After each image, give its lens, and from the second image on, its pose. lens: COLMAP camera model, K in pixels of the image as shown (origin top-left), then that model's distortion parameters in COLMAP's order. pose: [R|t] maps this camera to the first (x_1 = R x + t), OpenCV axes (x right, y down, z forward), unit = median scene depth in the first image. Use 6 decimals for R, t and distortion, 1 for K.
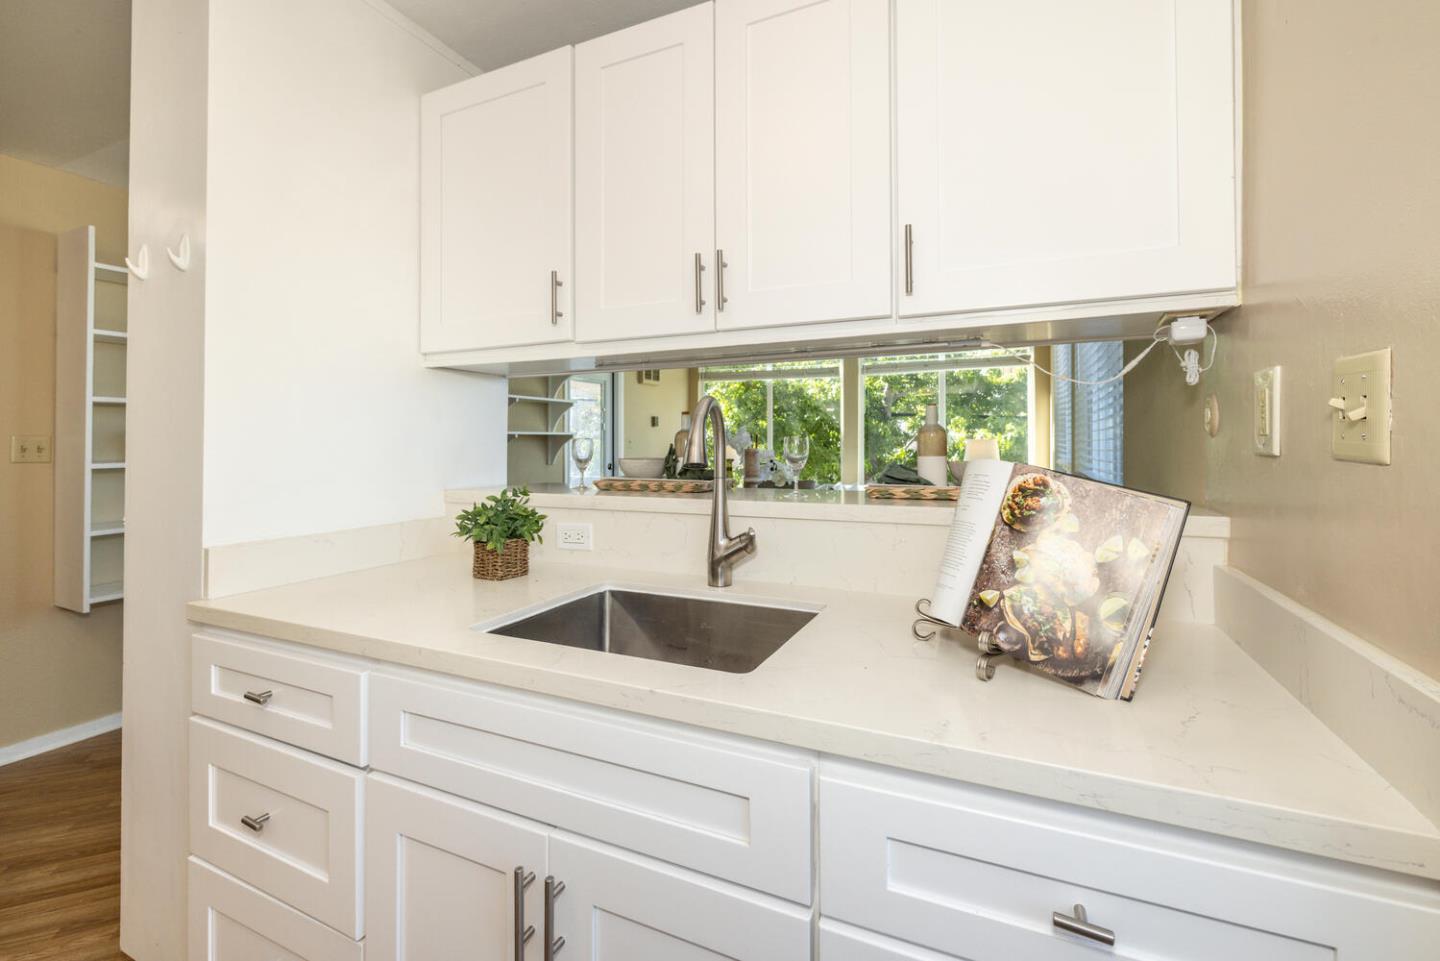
lens RADIAL K [[658.3, 0, 714.4], [0, 658.3, 418.4], [0, 0, 1]] dist [0.035001, 0.000038]
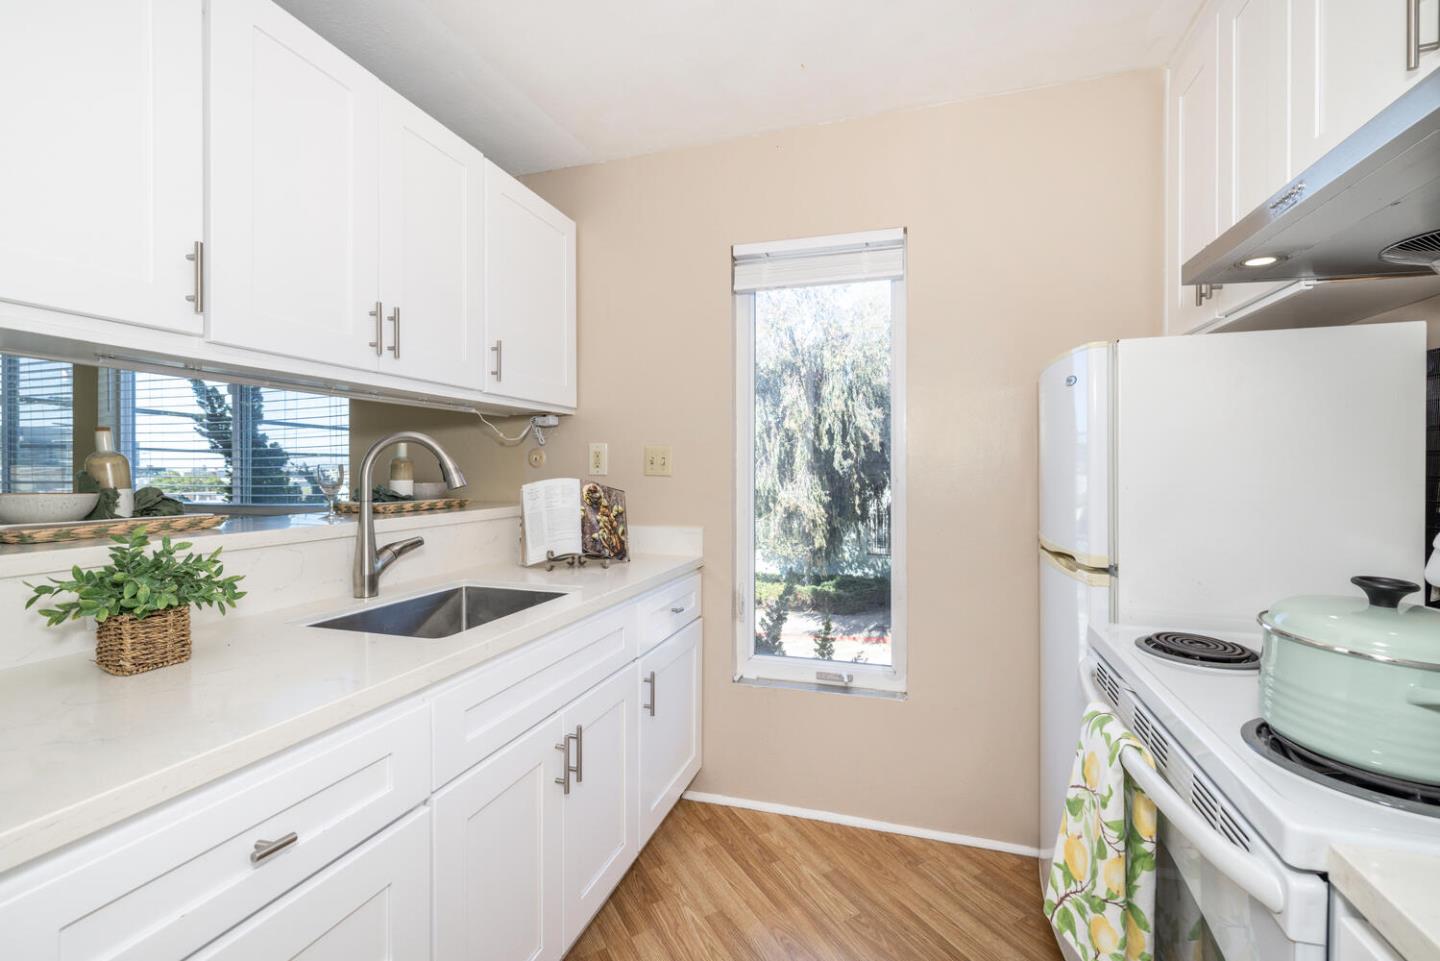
lens RADIAL K [[612.8, 0, 726.7], [0, 612.8, 474.7], [0, 0, 1]] dist [-0.000266, 0.000067]
pose [[-0.157153, -0.006030, 0.987556, -1.163216], [-0.035161, 0.999382, 0.000507, 0.024739], [-0.986948, -0.034644, -0.157268, 0.569551]]
